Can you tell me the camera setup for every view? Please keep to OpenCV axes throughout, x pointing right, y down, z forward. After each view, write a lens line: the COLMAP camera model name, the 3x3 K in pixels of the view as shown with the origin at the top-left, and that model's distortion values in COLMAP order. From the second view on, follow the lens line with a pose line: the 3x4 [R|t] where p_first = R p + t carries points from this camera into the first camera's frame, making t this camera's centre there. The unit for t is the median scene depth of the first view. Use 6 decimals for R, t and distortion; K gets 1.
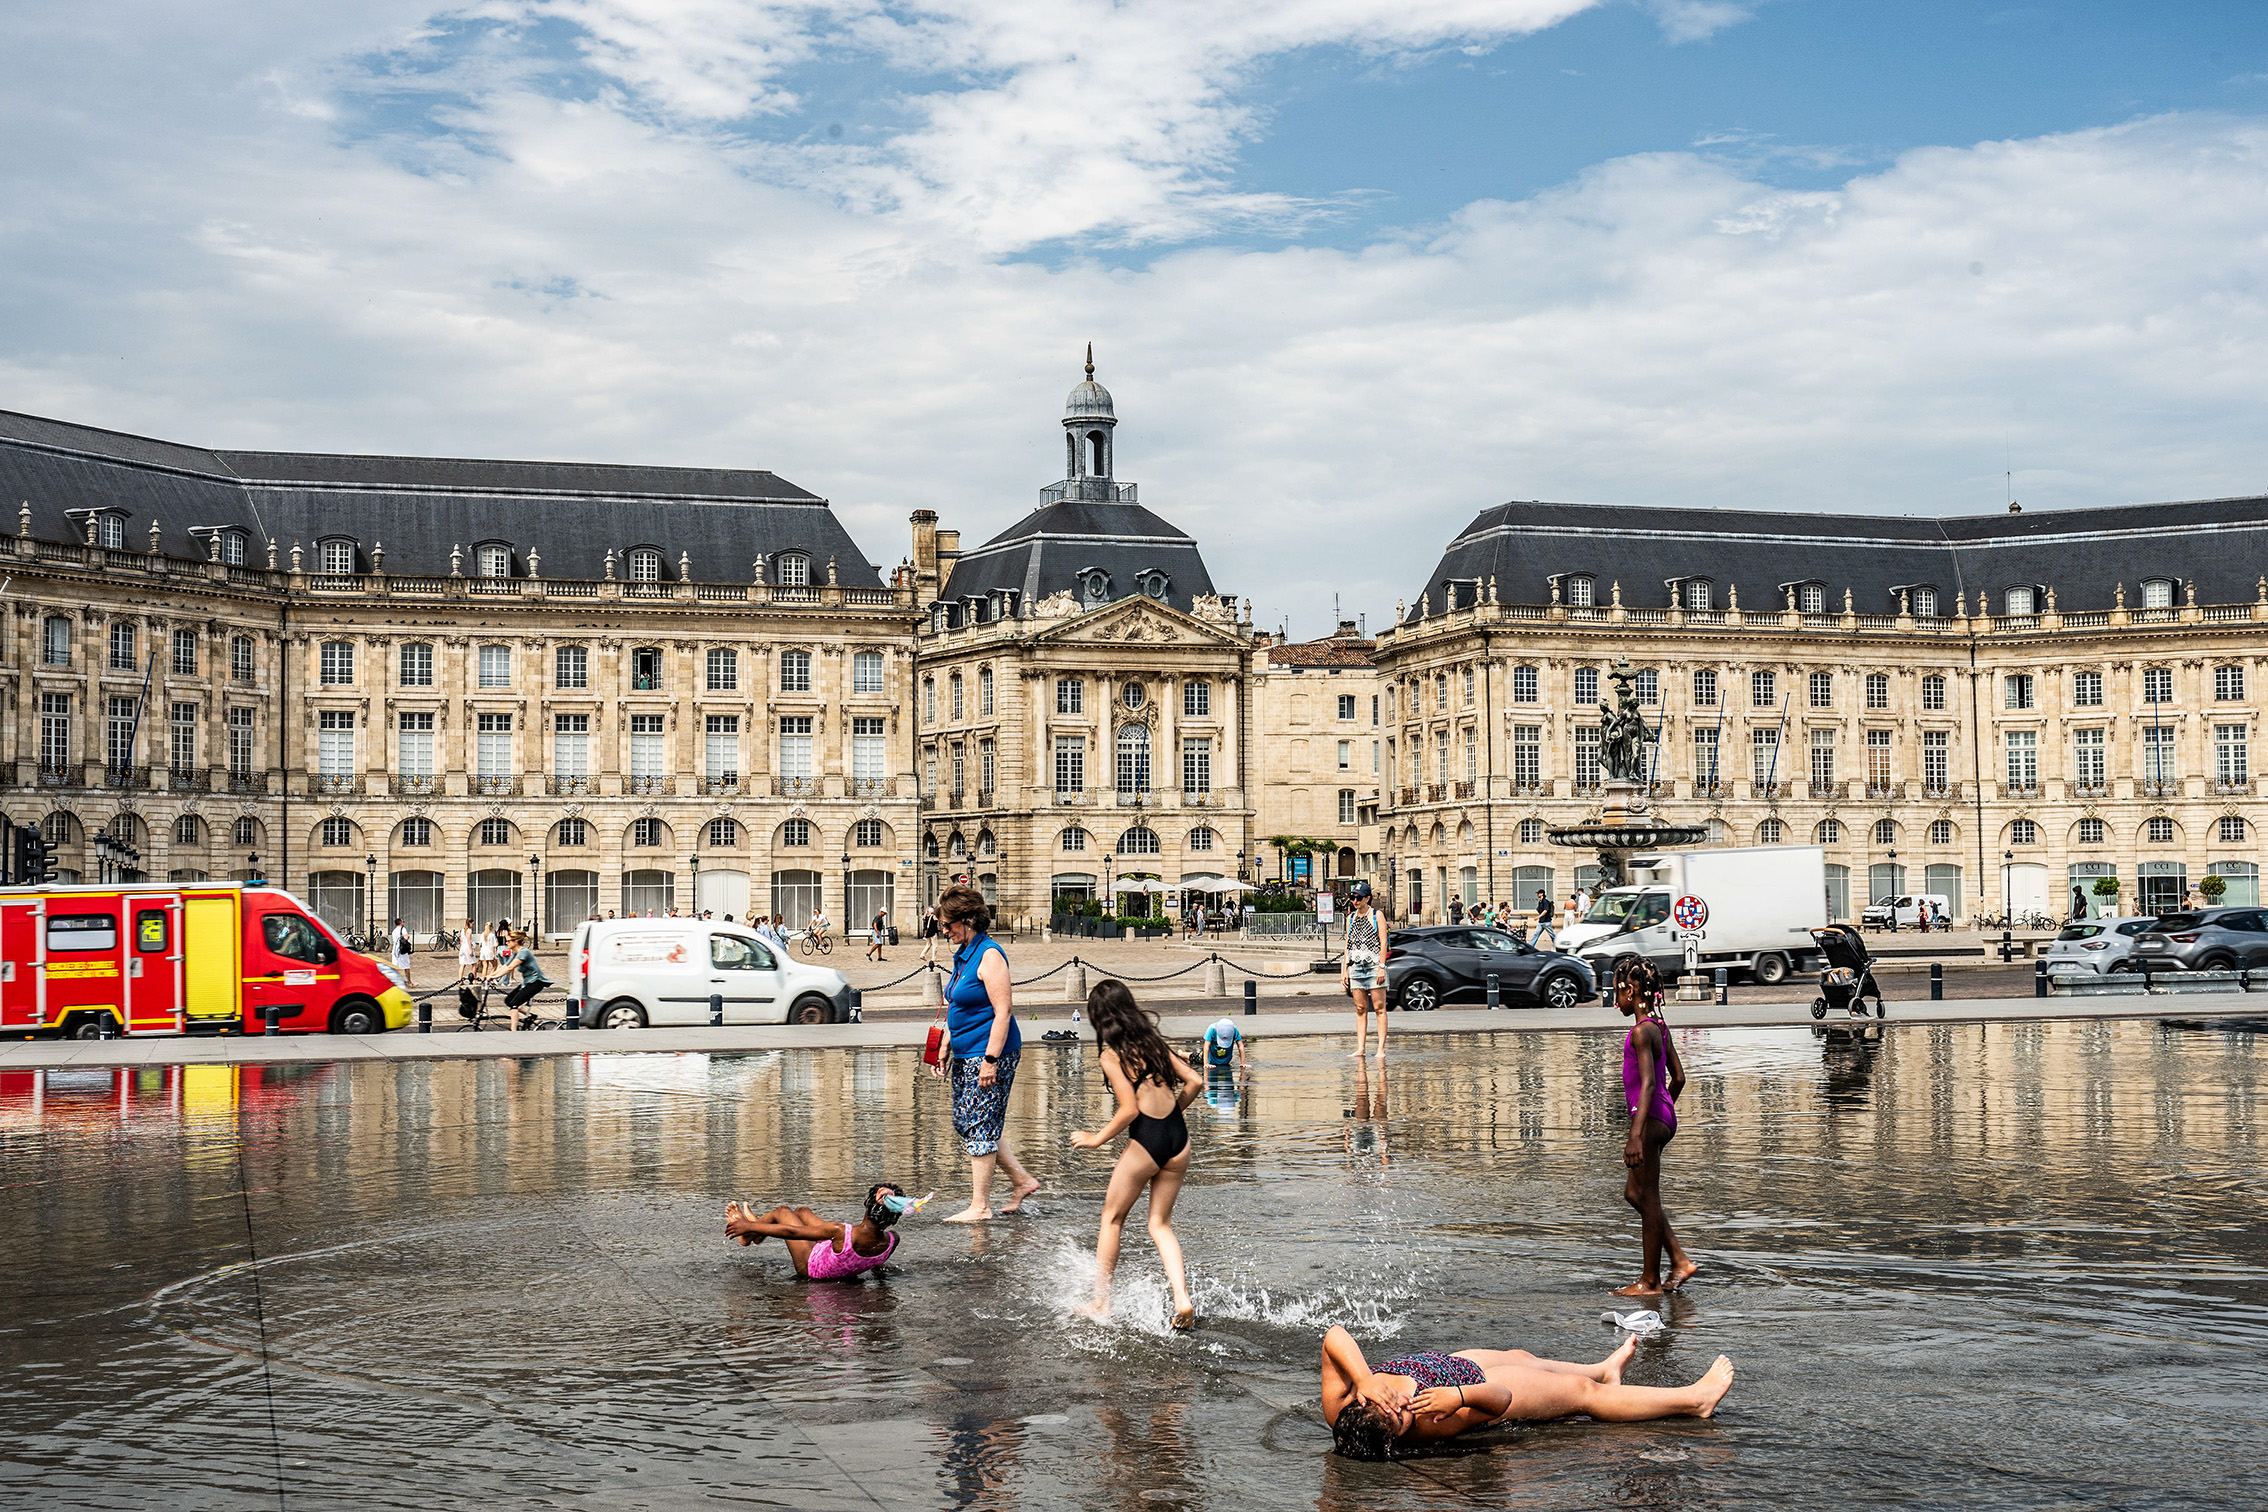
lens RADIAL K [[2848.9, 0, 1134.0], [0, 2848.9, 756.0], [0, 0, 1]] dist [-0.026042, -0.033572]
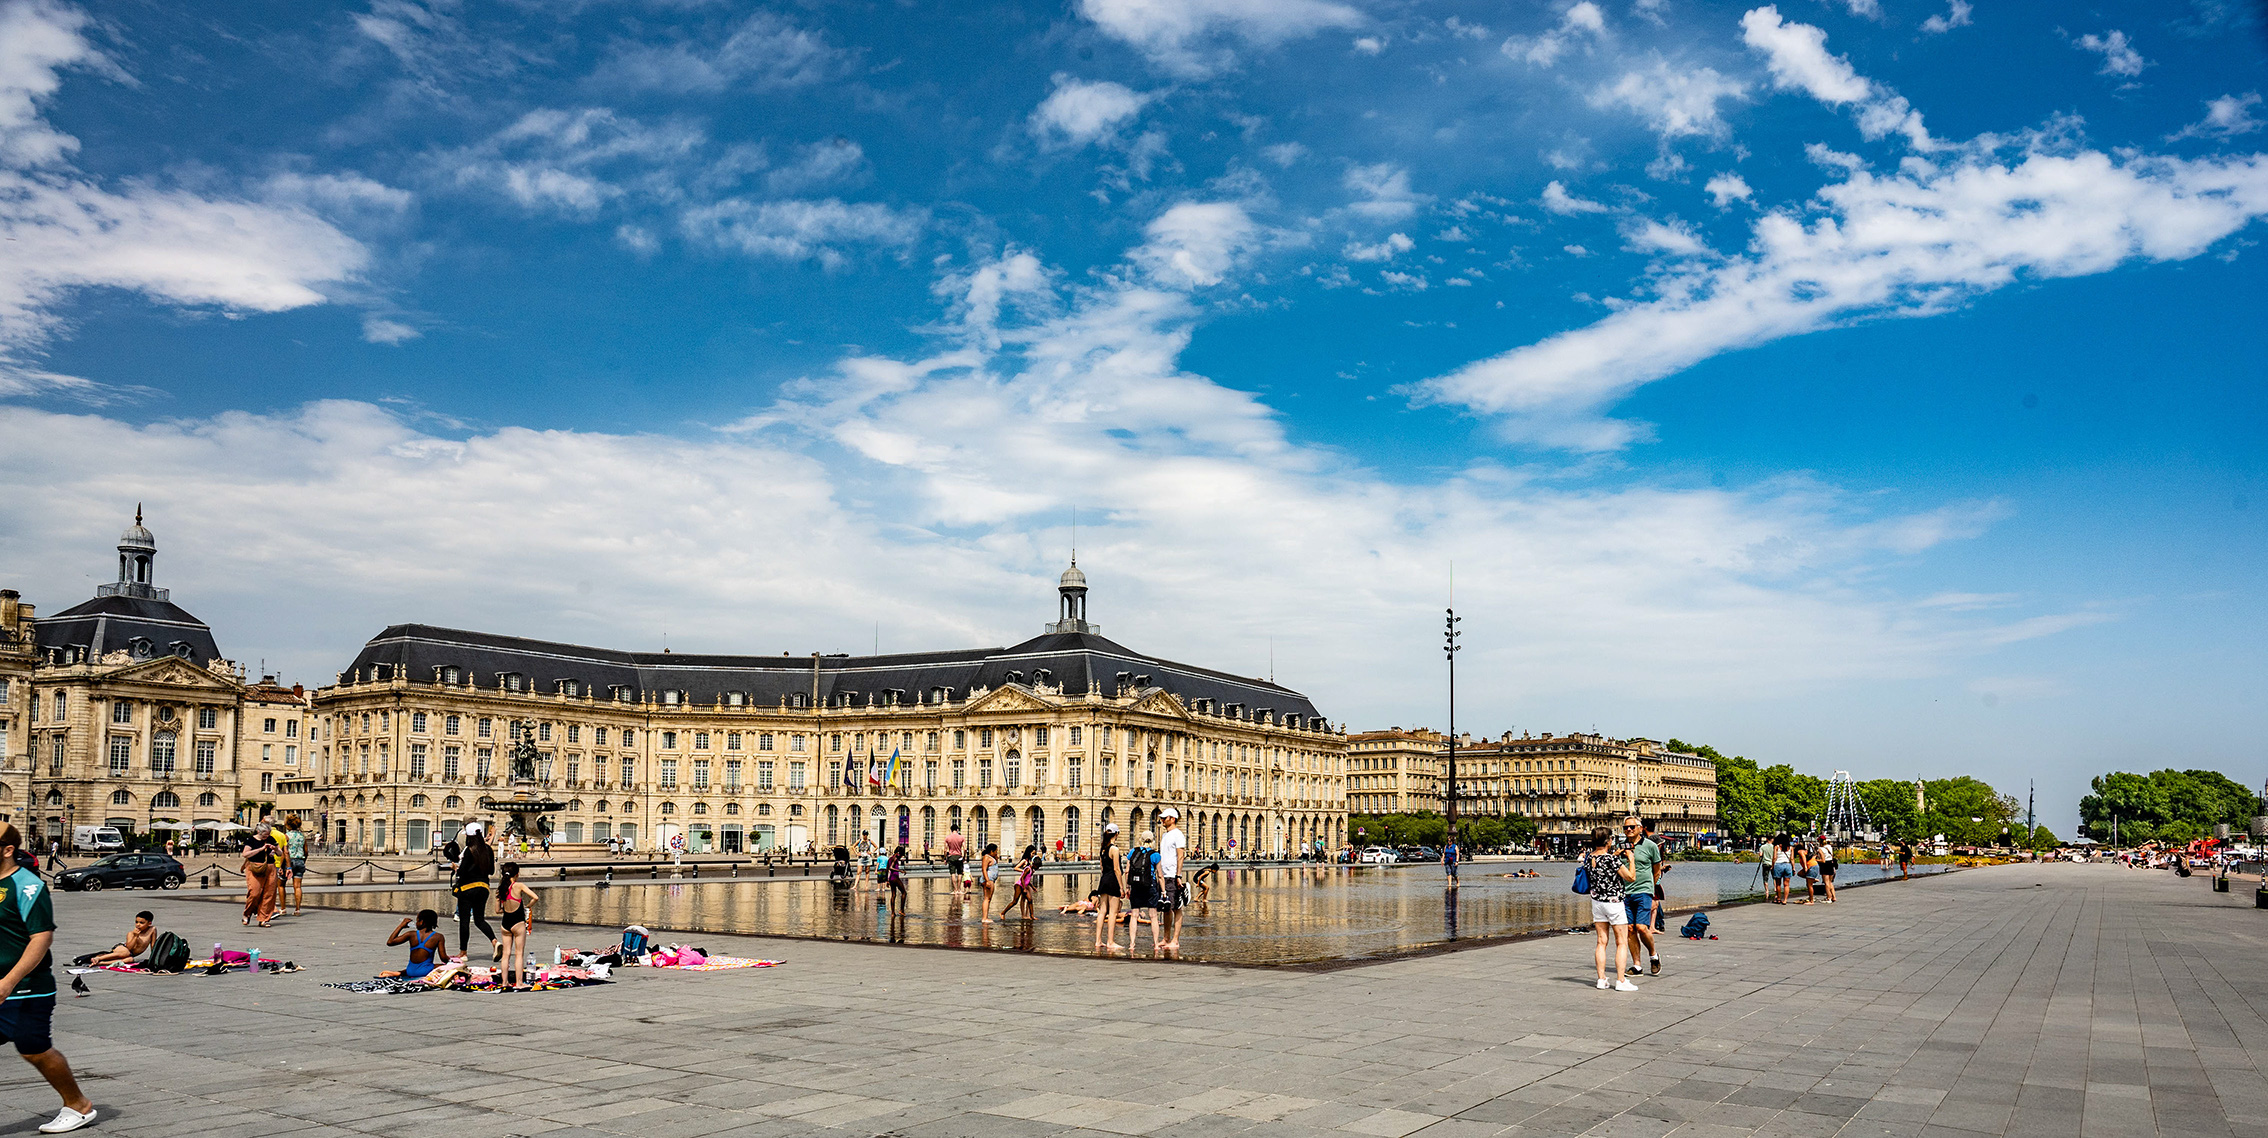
lens RADIAL K [[1567.3, 0, 1134.0], [0, 1567.3, 569.0], [0, 0, 1]] dist [0.000494, -0.000282]
pose [[0.767720, 0.121722, 0.629118, -0.161731], [-0.044161, 0.989508, -0.137561, -0.003705], [-0.639261, 0.077826, 0.765041, -0.109974]]
